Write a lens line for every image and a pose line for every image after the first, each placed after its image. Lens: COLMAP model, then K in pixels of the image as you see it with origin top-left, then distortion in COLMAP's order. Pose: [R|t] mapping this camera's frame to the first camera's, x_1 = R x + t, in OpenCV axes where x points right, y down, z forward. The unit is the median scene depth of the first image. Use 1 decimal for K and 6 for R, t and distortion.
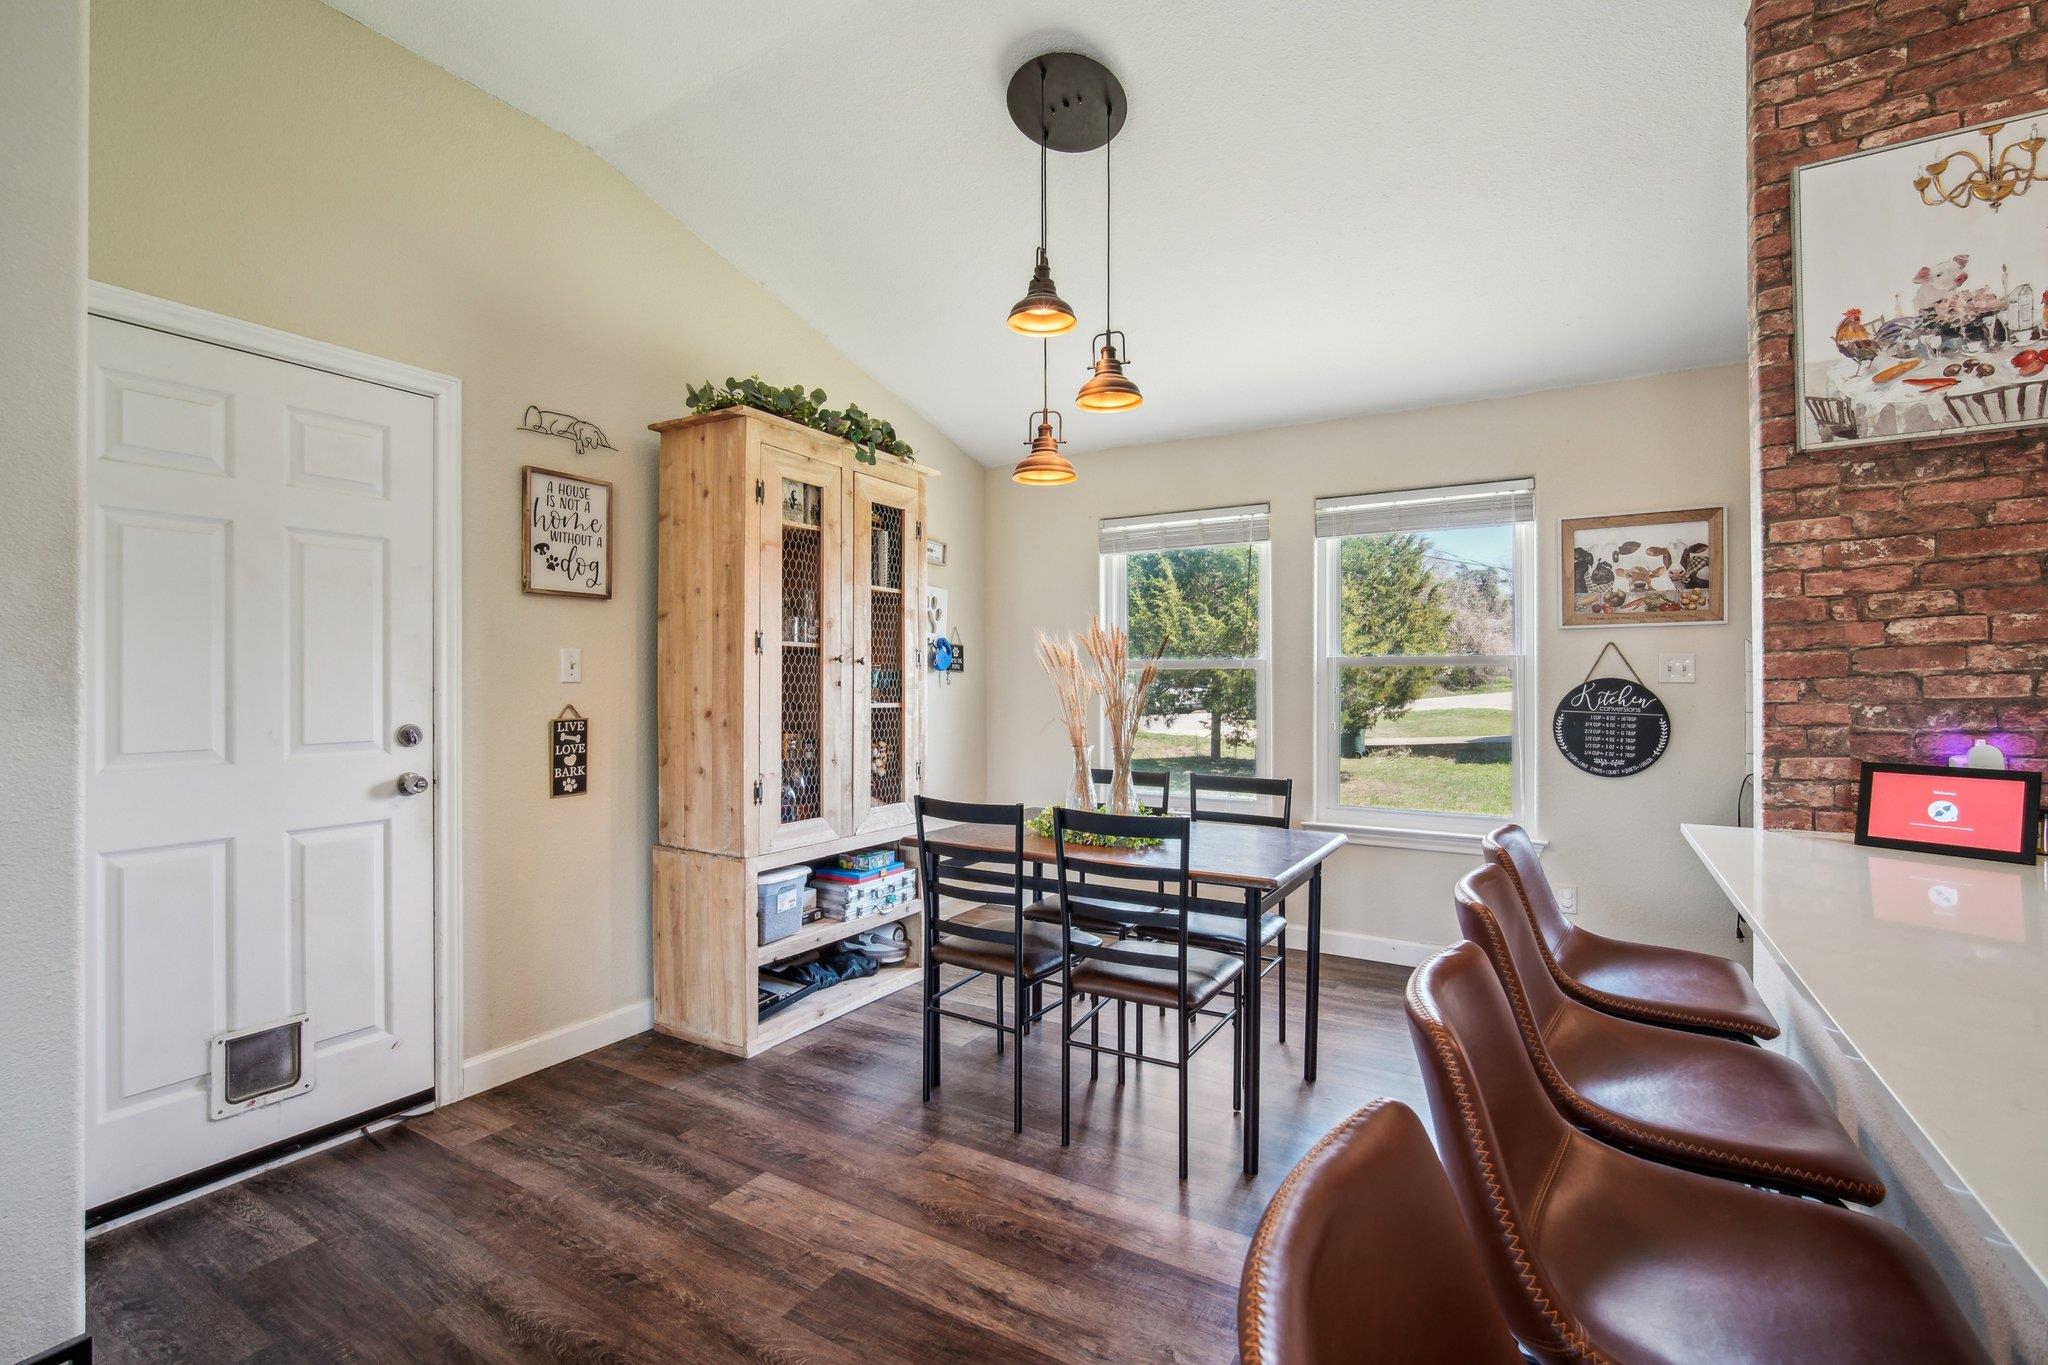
lens RADIAL K [[909.9, 0, 1038.3], [0, 909.9, 674.1], [0, 0, 1]] dist [-0.007535, 0.002695]
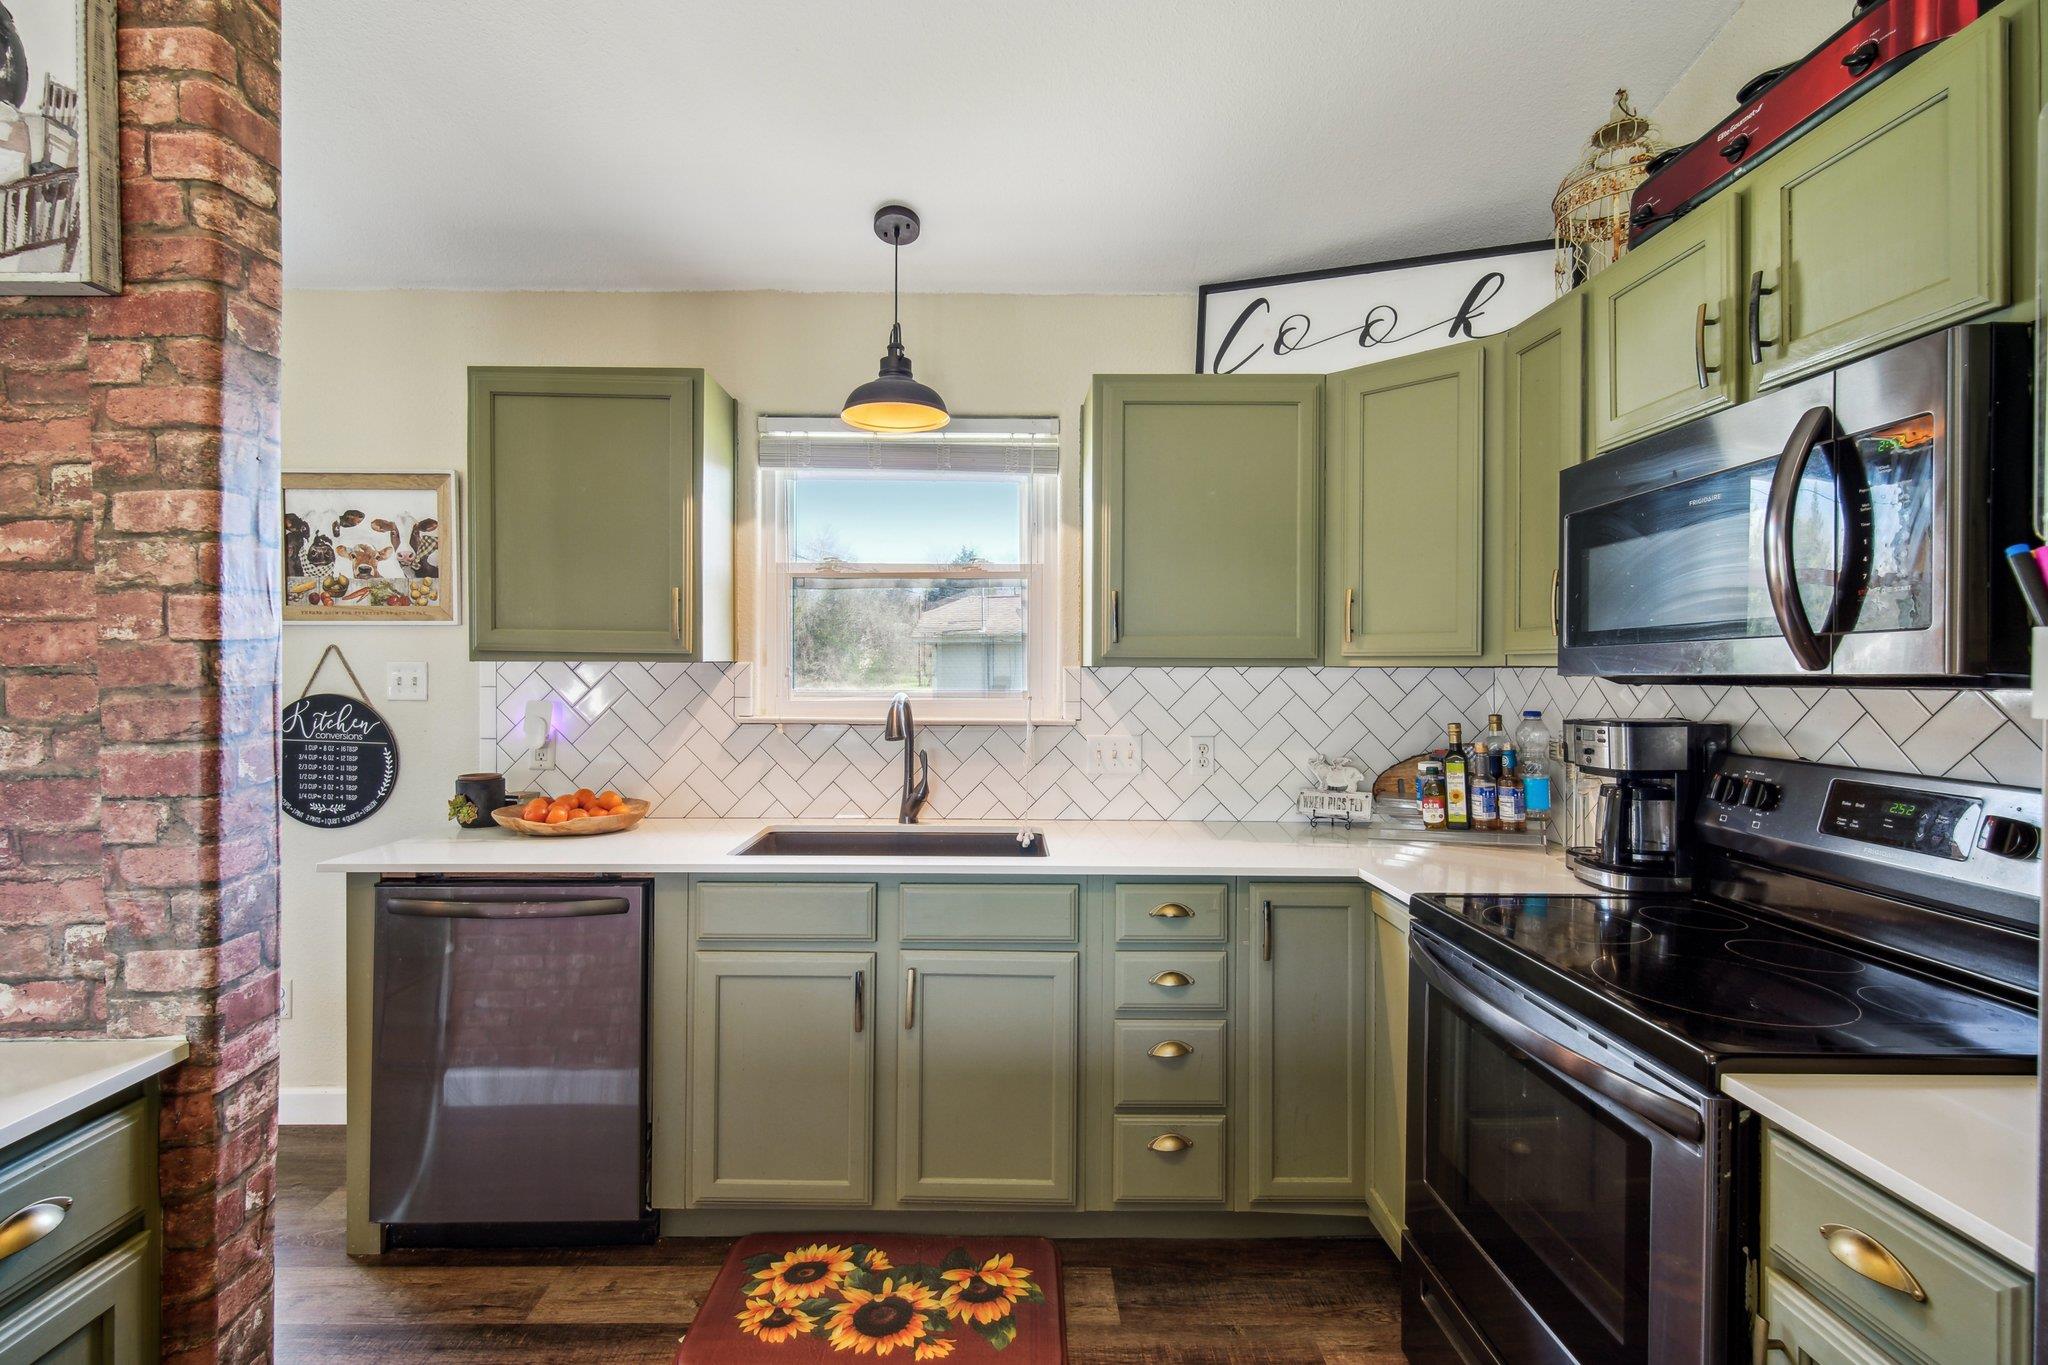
lens RADIAL K [[909.9, 0, 1015.4], [0, 909.9, 673.7], [0, 0, 1]] dist [-0.007535, 0.002695]
pose [[0.855317, 0.002251, 0.518101, 0.845435], [-0.009649, 0.999886, 0.011586, -0.030089], [-0.518016, -0.014909, 0.855241, 0.093327]]
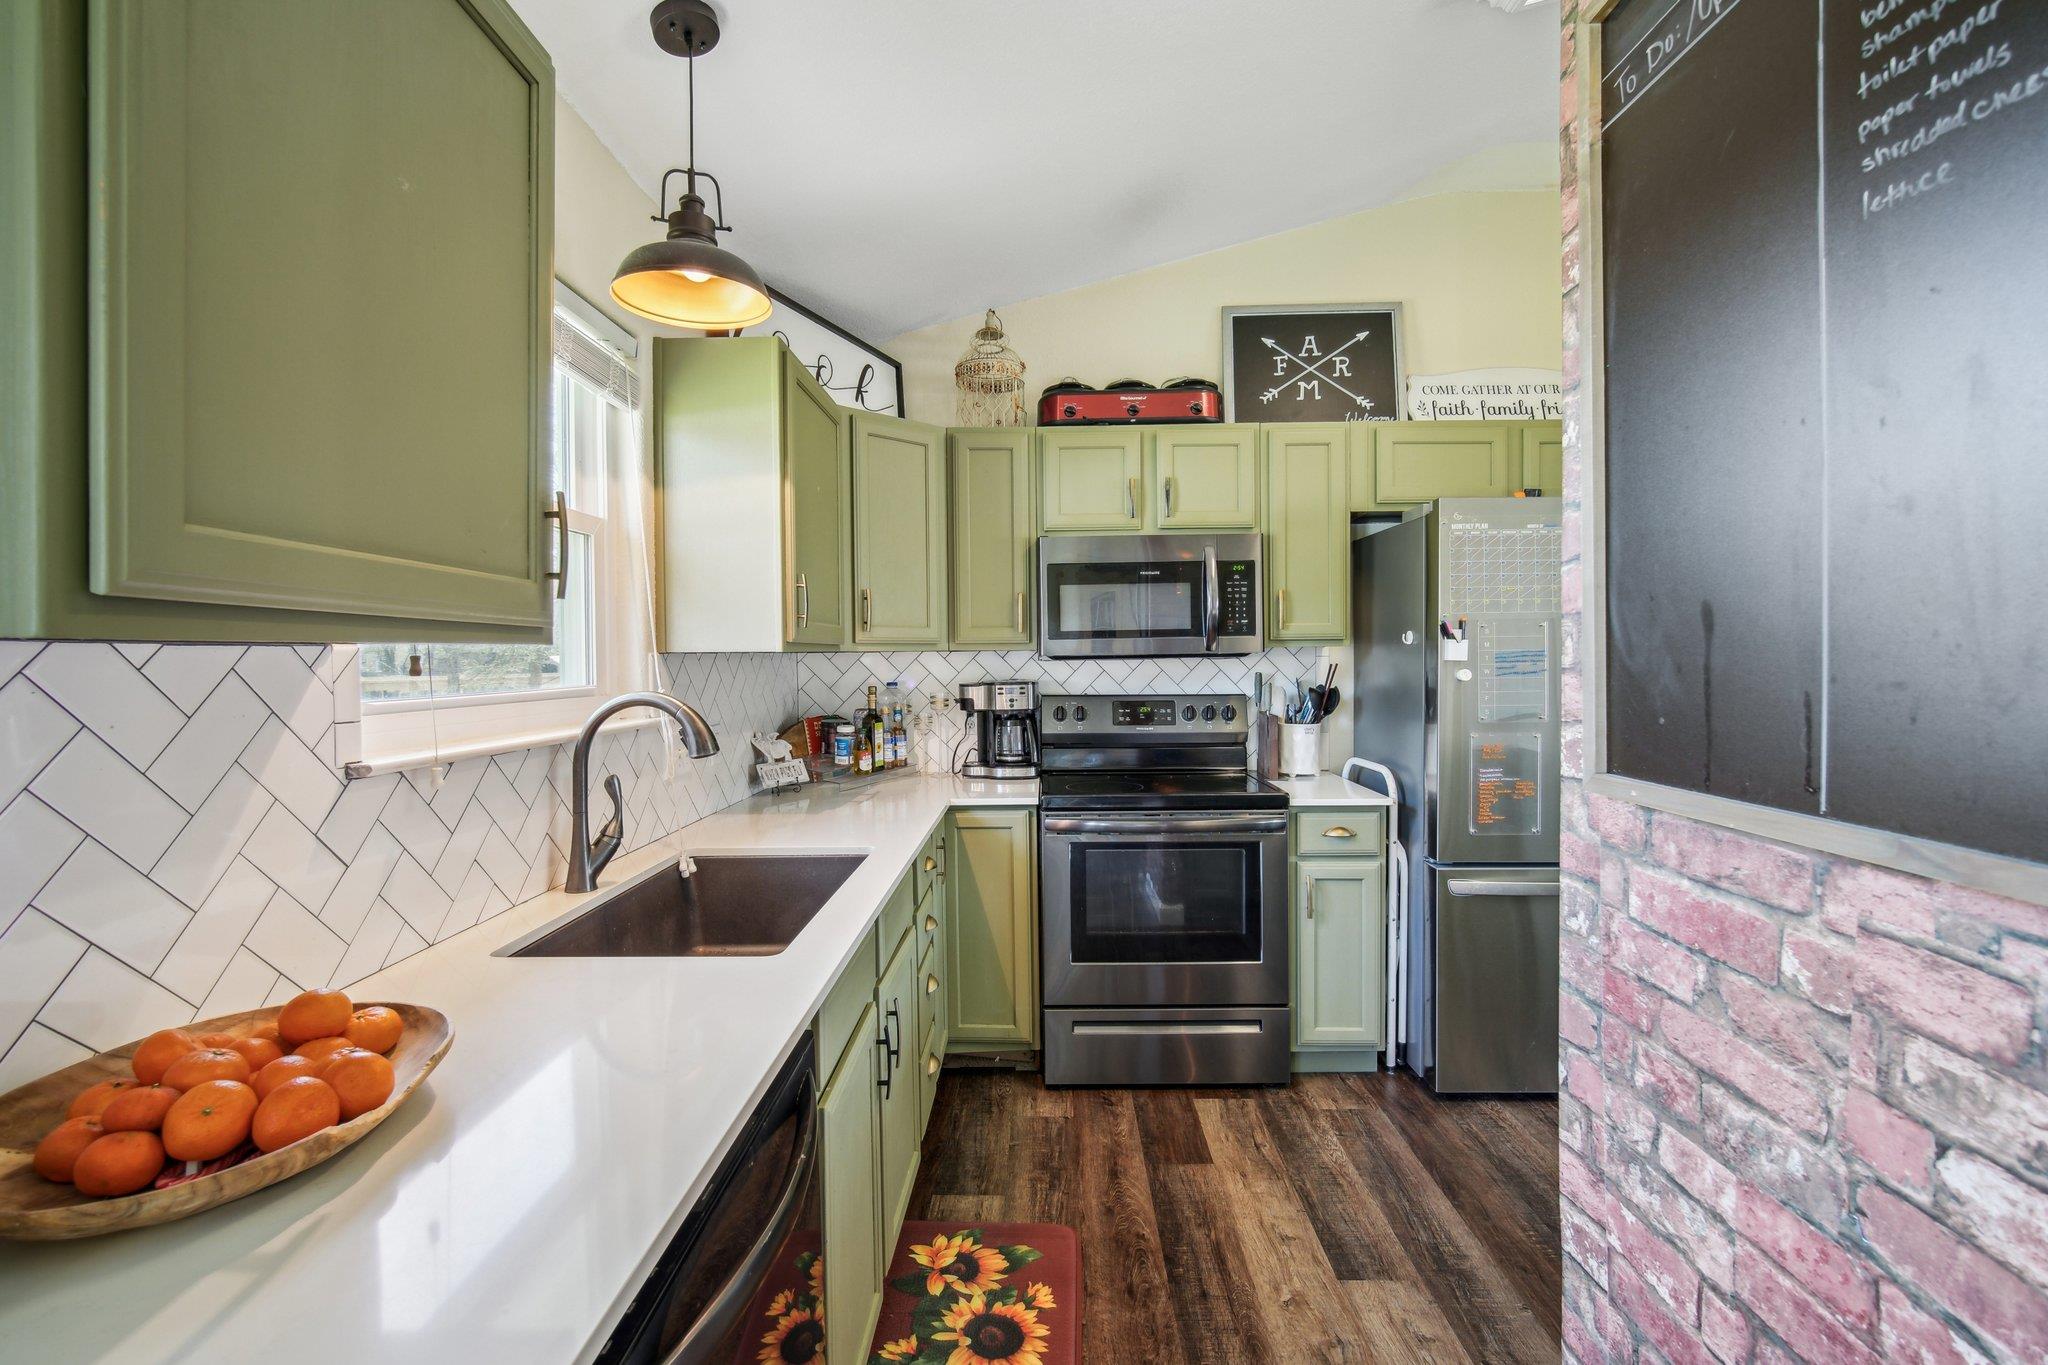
lens RADIAL K [[909.9, 0, 1021.0], [0, 909.9, 665.8], [0, 0, 1]] dist [-0.007535, 0.002695]
pose [[-0.488213, -0.006802, 0.872698, 0.581465], [0.000833, 0.999966, 0.008260, -0.022913], [-0.872724, 0.004759, -0.488190, 0.900516]]
